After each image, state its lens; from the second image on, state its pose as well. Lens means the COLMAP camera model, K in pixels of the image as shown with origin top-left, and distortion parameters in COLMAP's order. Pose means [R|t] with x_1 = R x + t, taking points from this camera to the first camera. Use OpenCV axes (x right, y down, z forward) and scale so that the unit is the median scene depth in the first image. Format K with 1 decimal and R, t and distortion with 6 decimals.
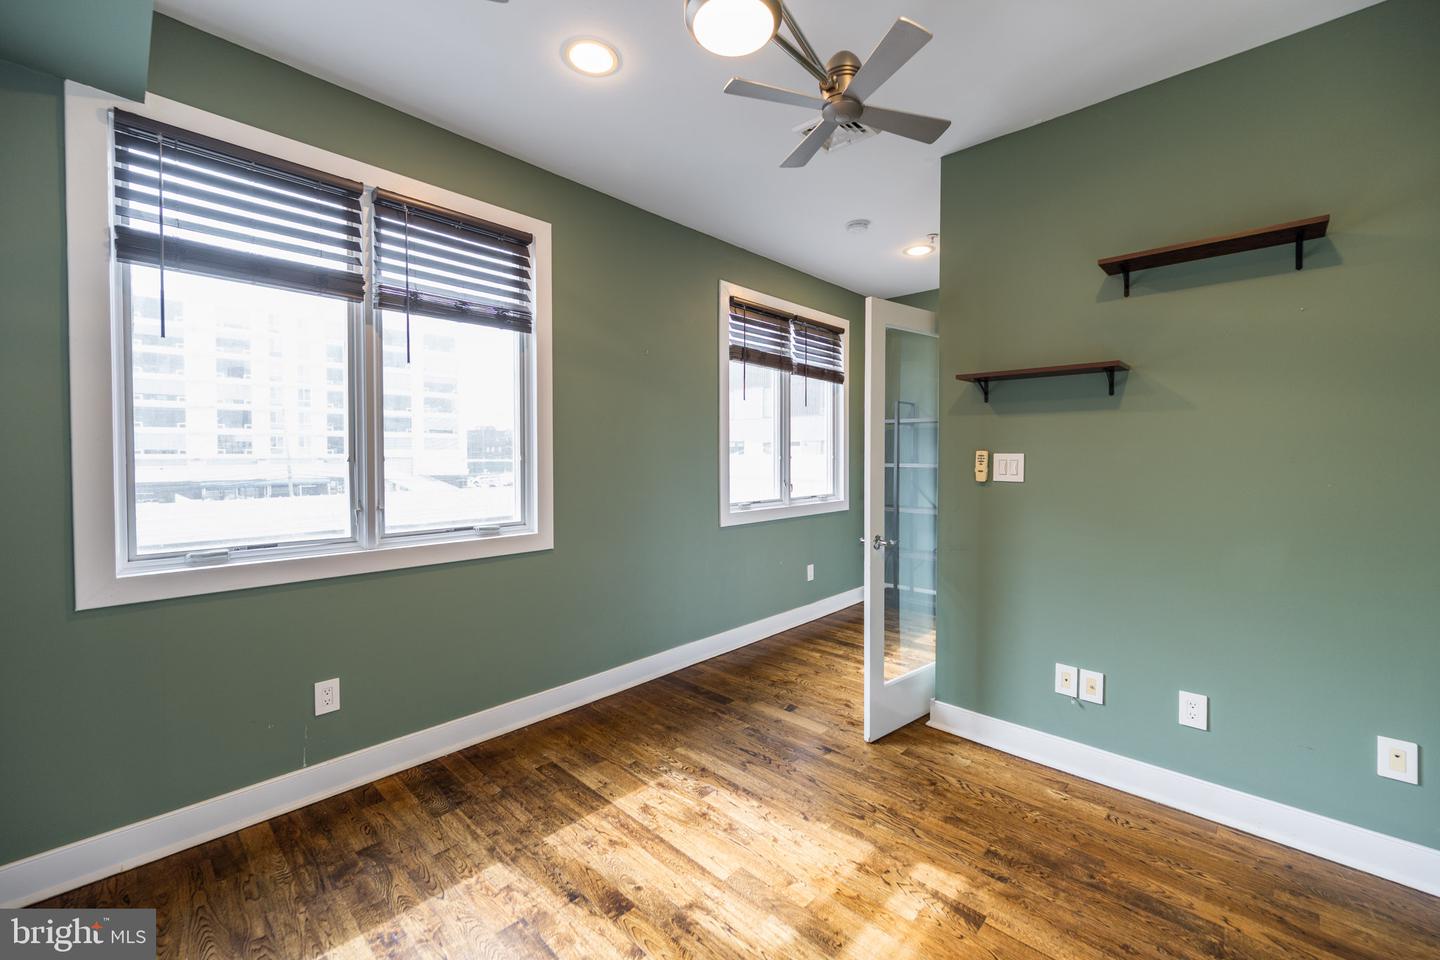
lens RADIAL K [[612.5, 0, 724.2], [0, 612.5, 469.7], [0, 0, 1]] dist [-0.000022, 0.000135]
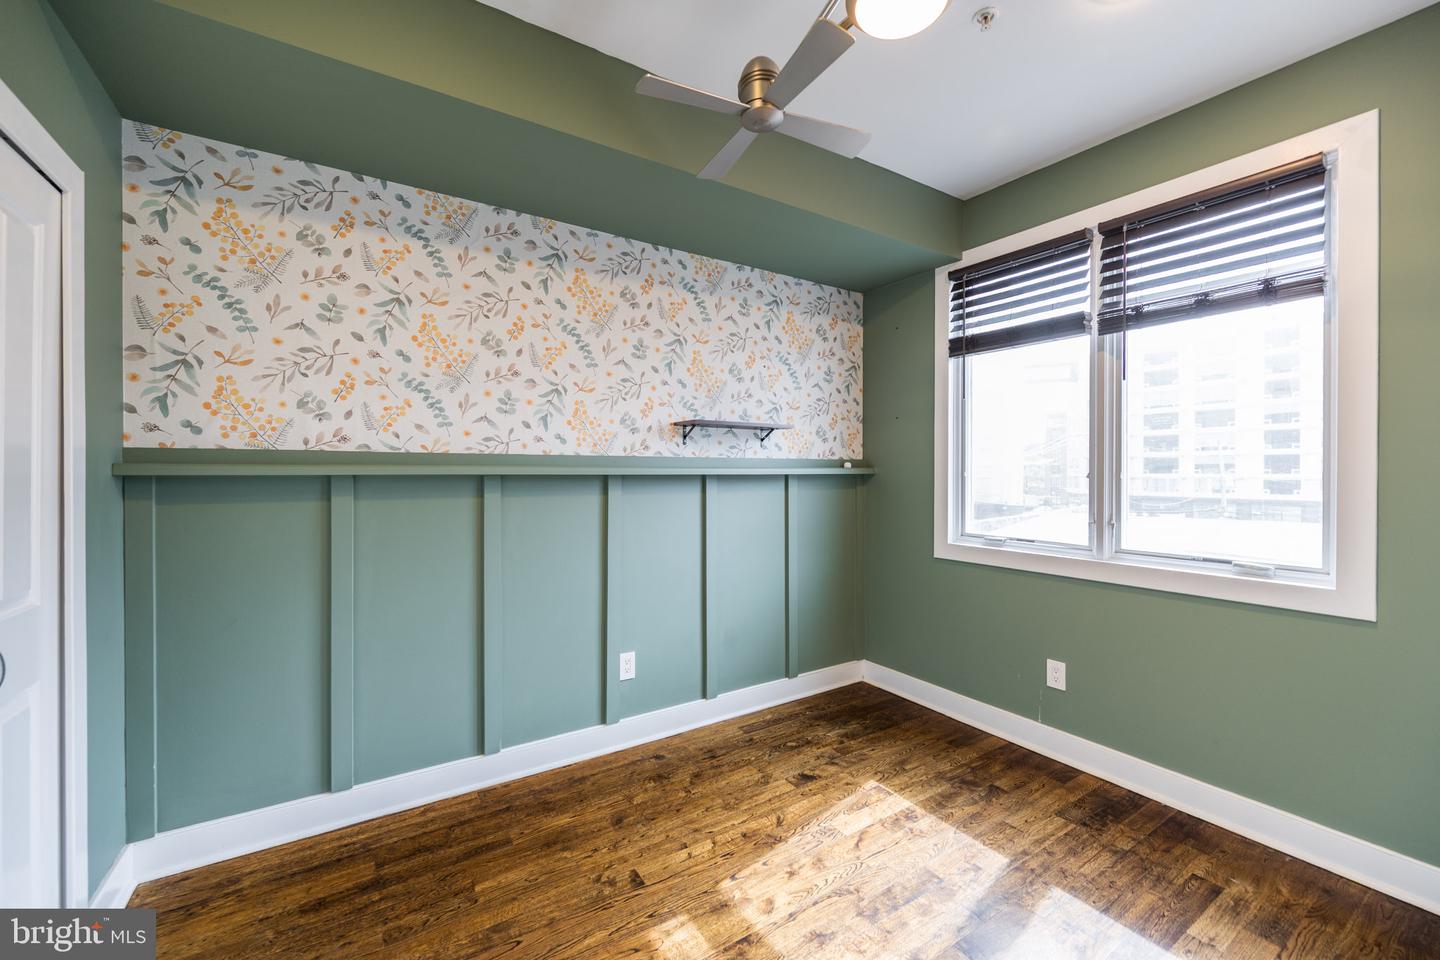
lens RADIAL K [[587.5, 0, 723.3], [0, 587.5, 480.5], [0, 0, 1]] dist [-0.001003, -0.000241]
pose [[-0.258817, 0.011146, -0.965862, 0.648354], [-0.028783, 0.999400, 0.019246, -0.011286], [0.965497, 0.032782, -0.258341, 0.687306]]
